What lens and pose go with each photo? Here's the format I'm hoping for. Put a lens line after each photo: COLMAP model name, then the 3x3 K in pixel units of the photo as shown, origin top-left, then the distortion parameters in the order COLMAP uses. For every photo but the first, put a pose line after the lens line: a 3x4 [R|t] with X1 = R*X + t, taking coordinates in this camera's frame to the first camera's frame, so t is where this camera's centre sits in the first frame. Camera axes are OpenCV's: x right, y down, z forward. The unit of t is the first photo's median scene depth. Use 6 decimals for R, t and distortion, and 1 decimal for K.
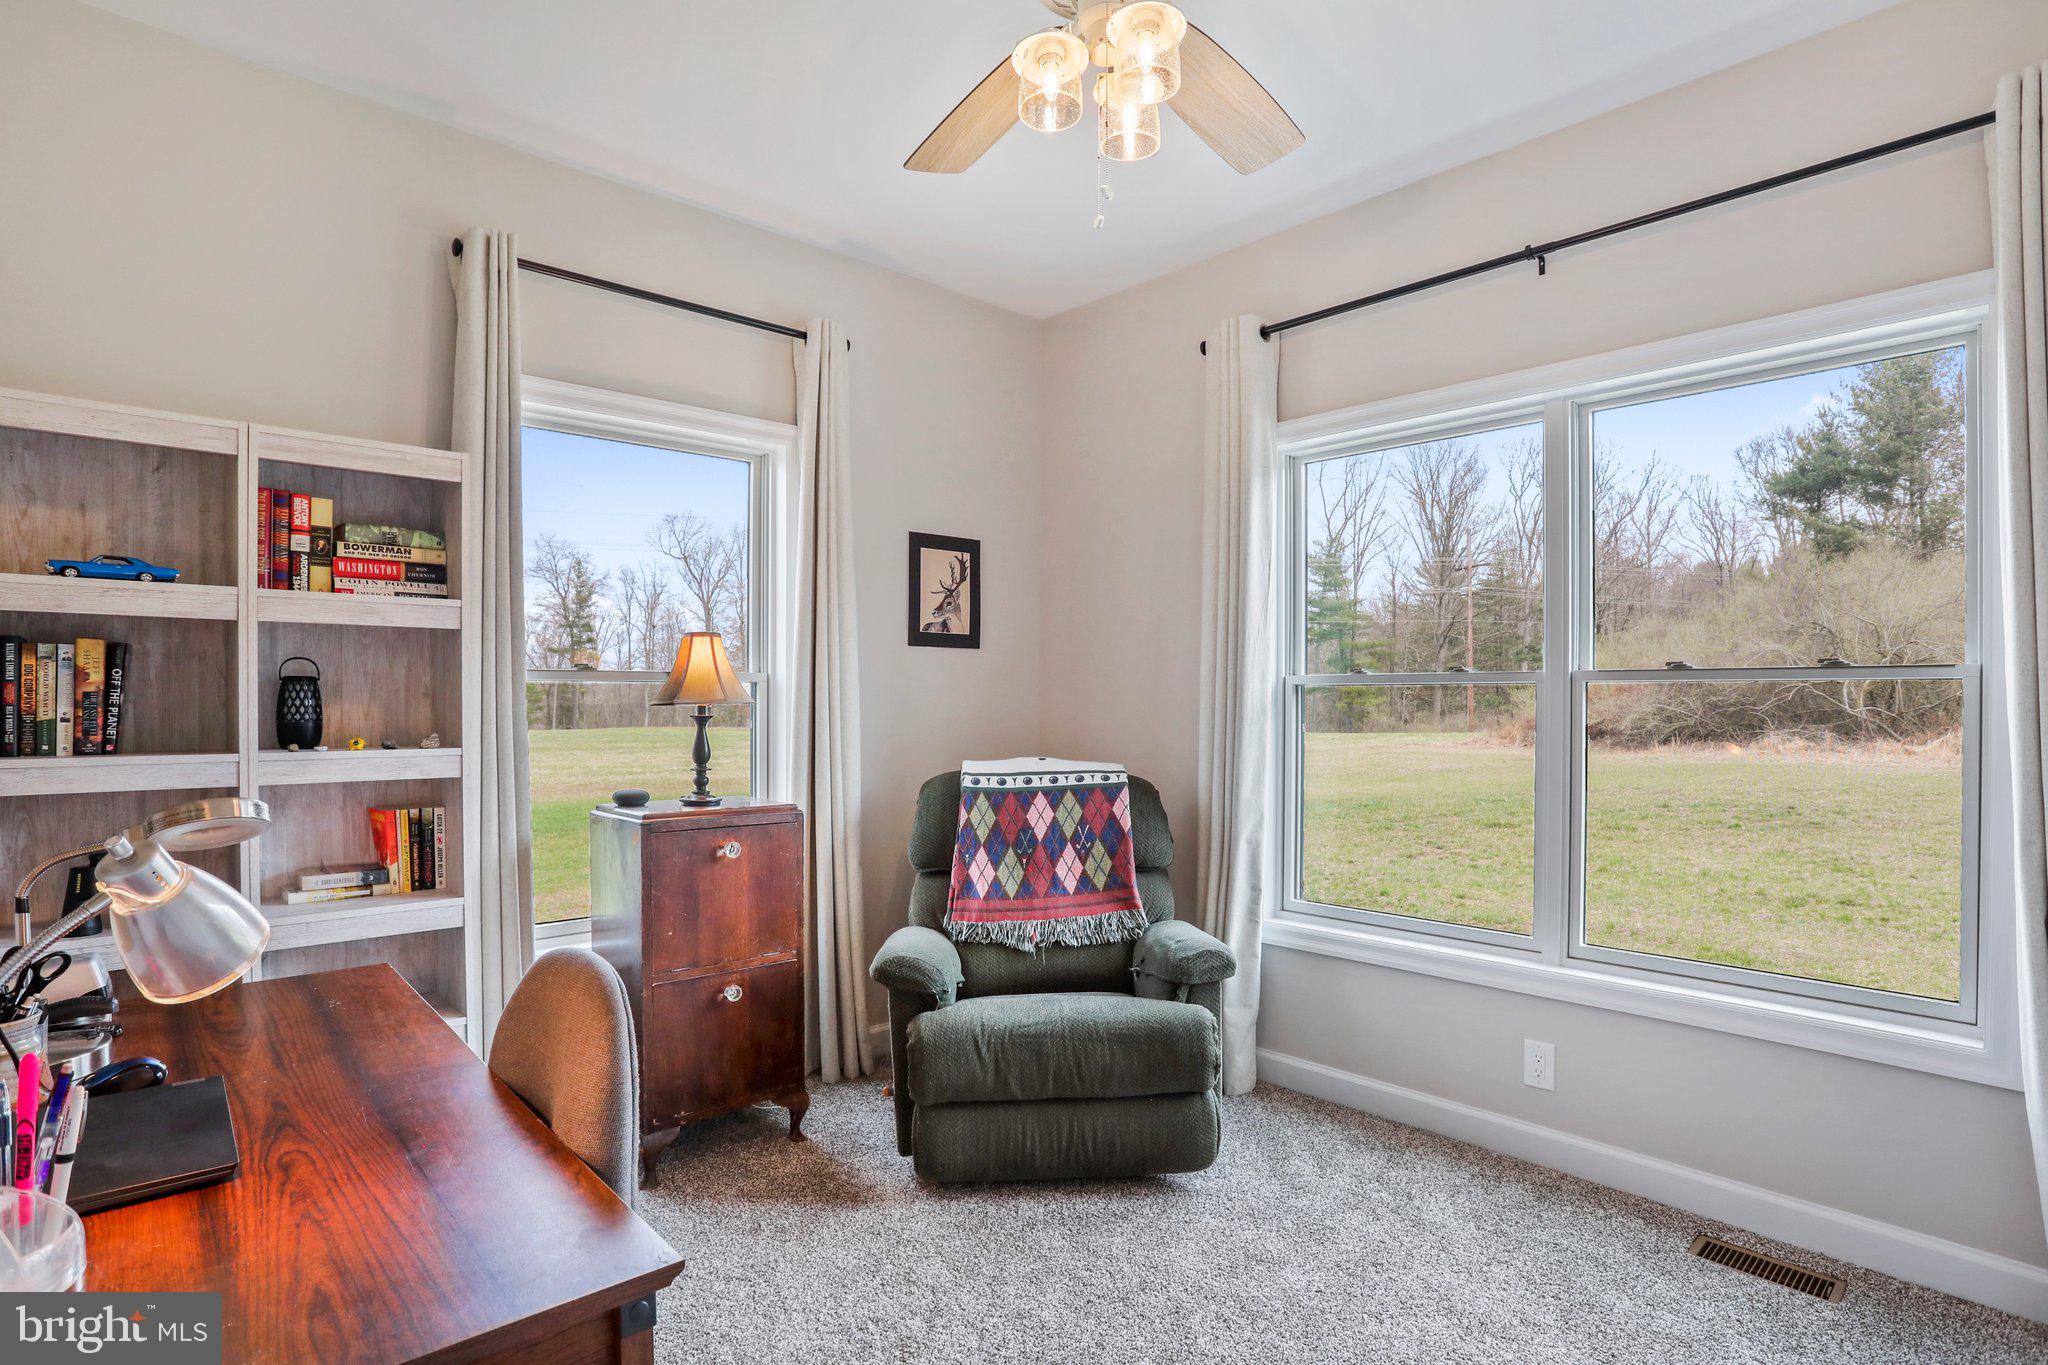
lens RADIAL K [[1009.0, 0, 1027.0], [0, 1009.0, 707.6], [0, 0, 1]] dist [-0.068873, 0.028077]
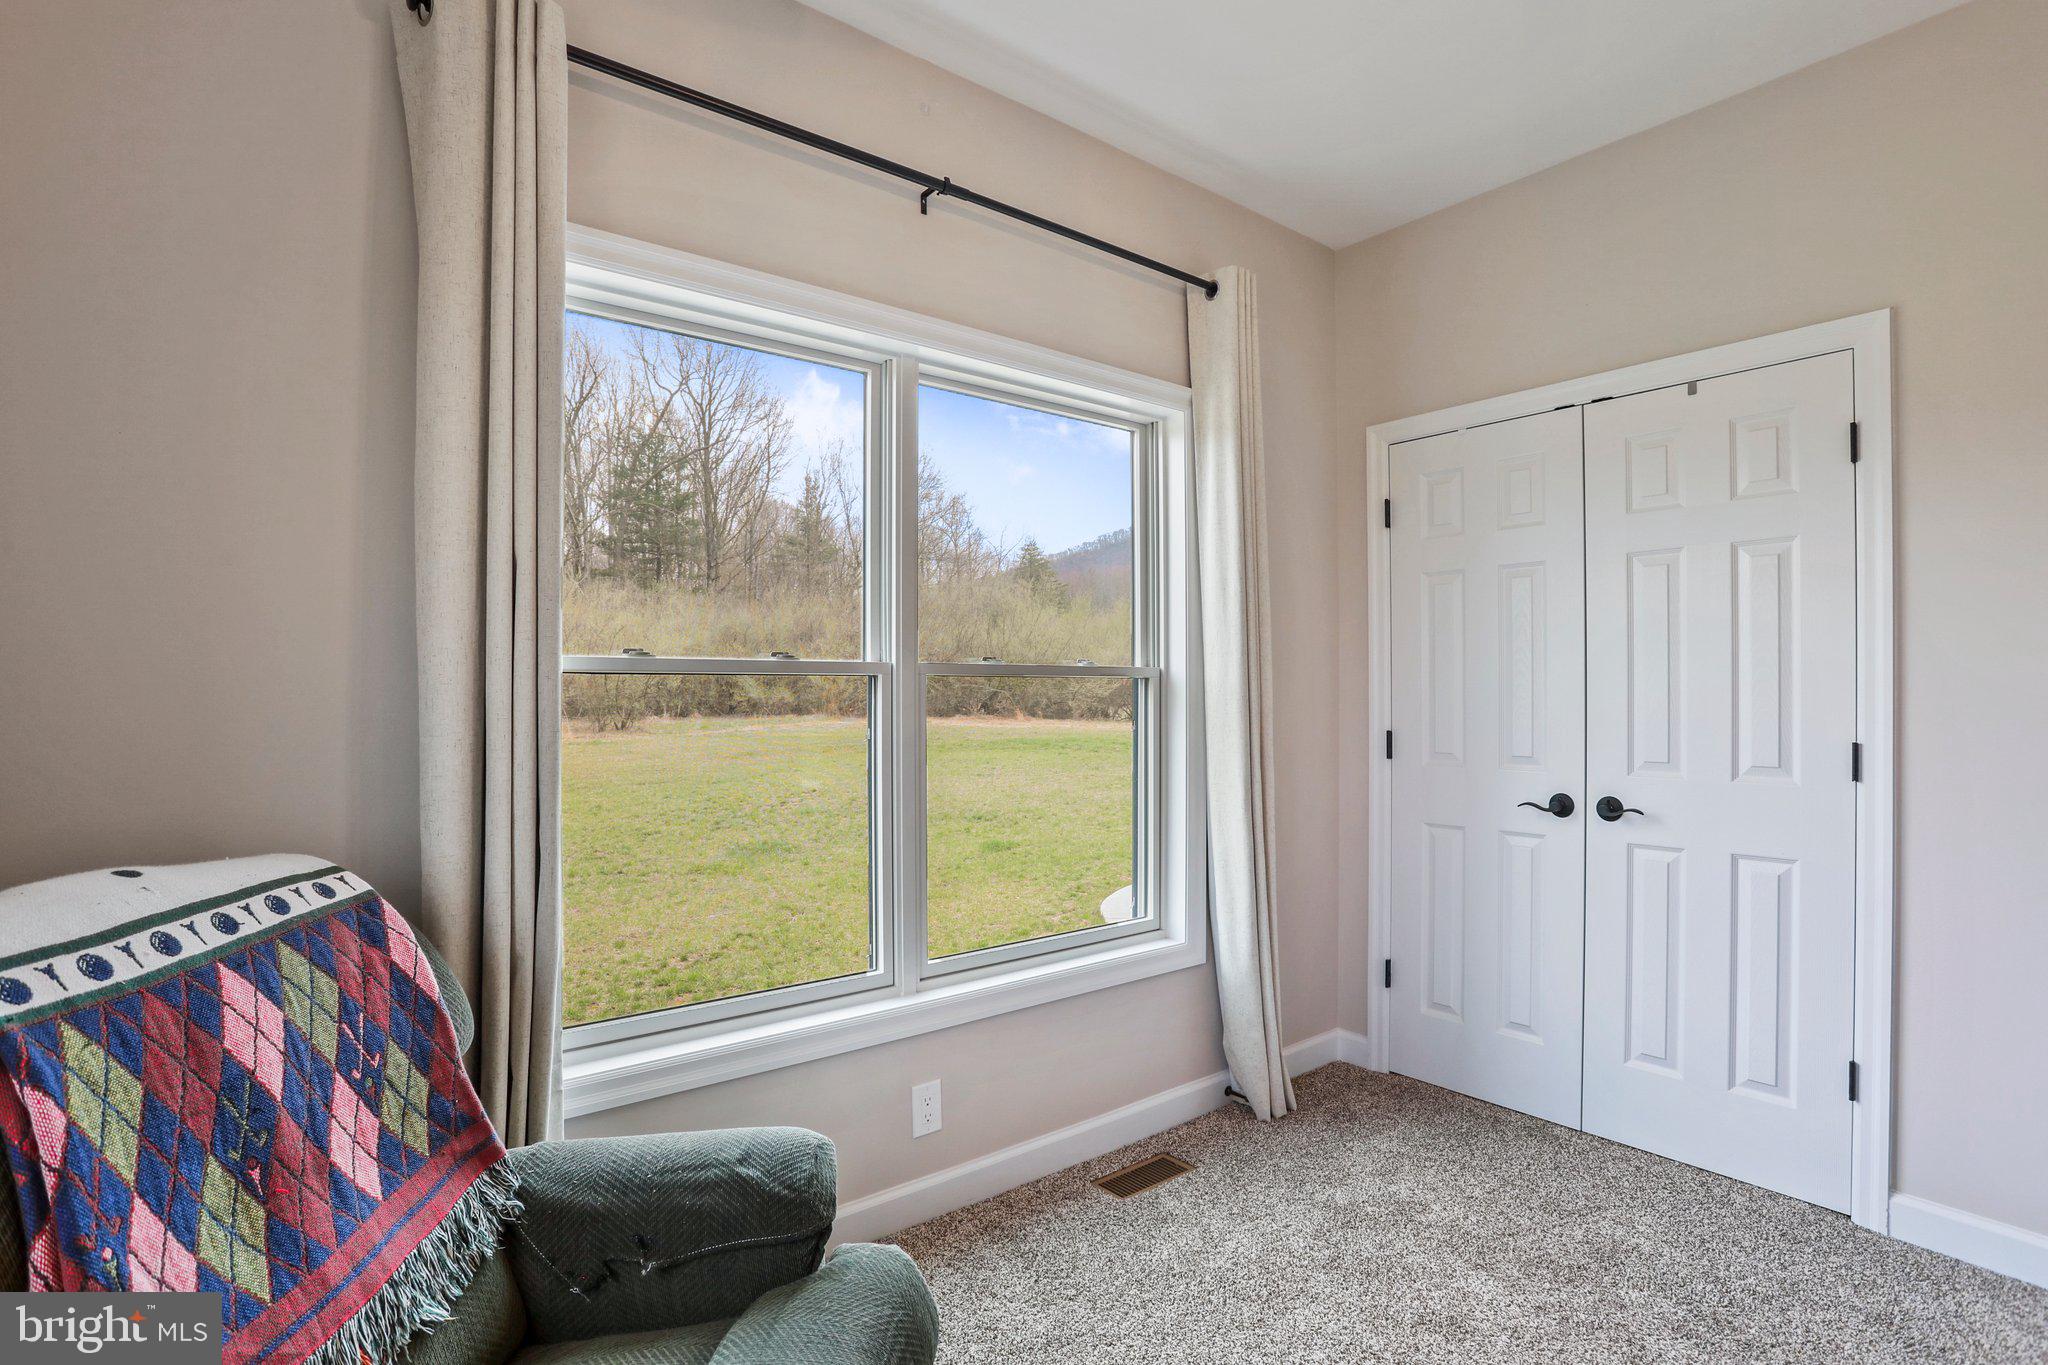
lens RADIAL K [[1009.0, 0, 1027.0], [0, 1009.0, 707.6], [0, 0, 1]] dist [-0.068873, 0.028077]
pose [[0.074595, -0.015492, 0.997094, -0.305215], [0.011343, 0.999828, 0.014685, -0.006858], [-0.997149, 0.010215, 0.074758, 0.712967]]
